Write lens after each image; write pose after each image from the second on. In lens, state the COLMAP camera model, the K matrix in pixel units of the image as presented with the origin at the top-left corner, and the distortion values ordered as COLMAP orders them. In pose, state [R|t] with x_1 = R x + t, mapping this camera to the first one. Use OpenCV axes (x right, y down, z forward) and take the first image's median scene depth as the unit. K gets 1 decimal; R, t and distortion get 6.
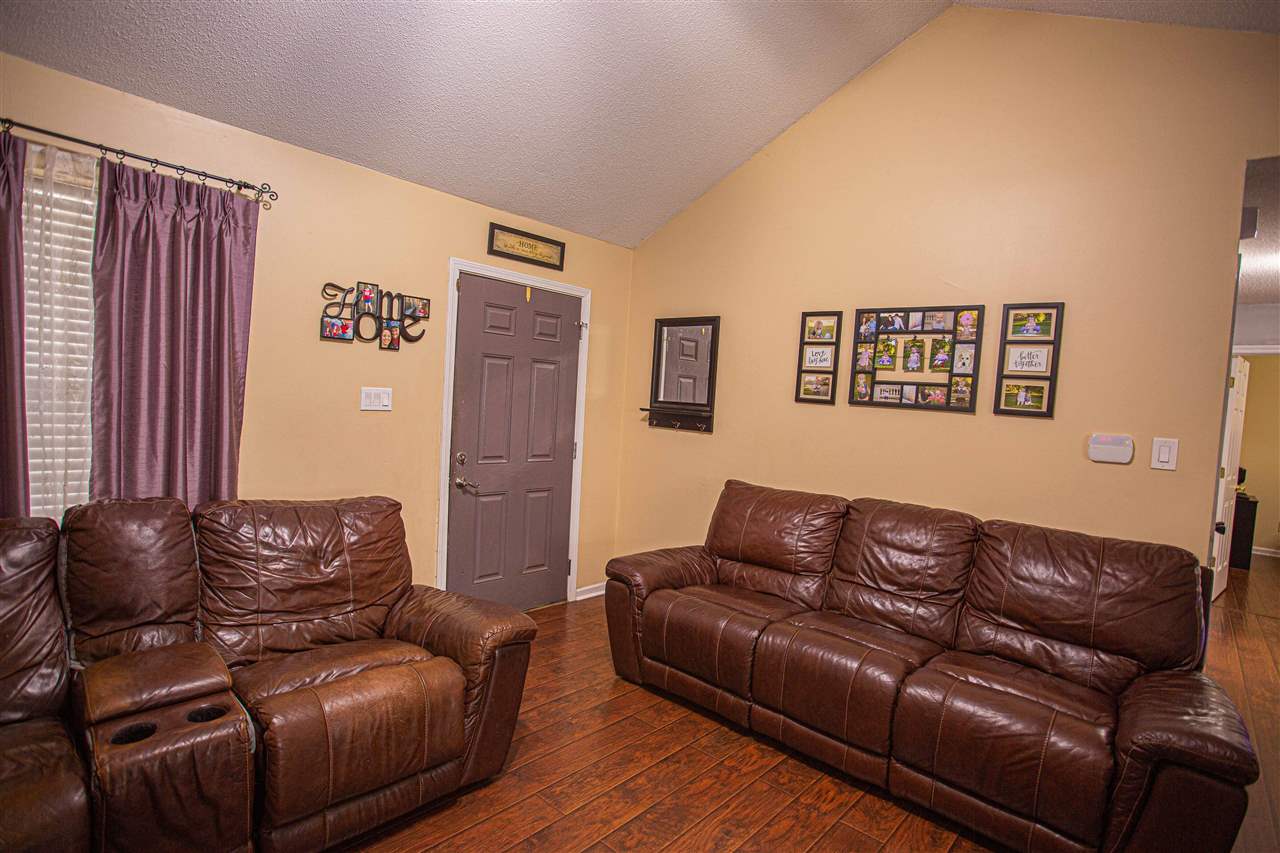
lens RADIAL K [[624.3, 0, 641.2], [0, 624.3, 431.1], [0, 0, 1]] dist [-0.031740, 0.008859]
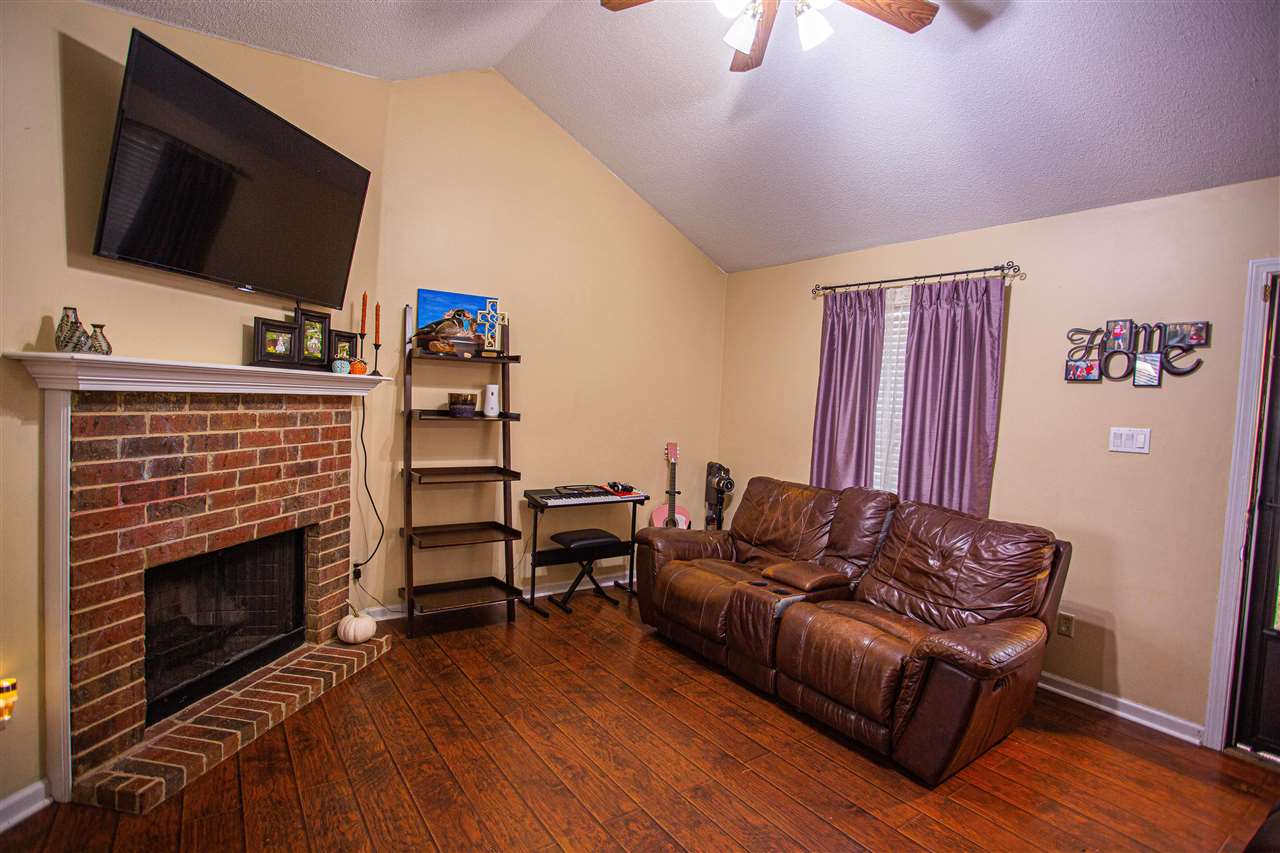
lens RADIAL K [[624.3, 0, 641.3], [0, 624.3, 427.5], [0, 0, 1]] dist [-0.031740, 0.008859]
pose [[-0.189504, -0.028044, -0.981479, 0.641991], [-0.114960, 0.993351, -0.006187, 0.019421], [0.975127, 0.111659, -0.191468, 0.479274]]
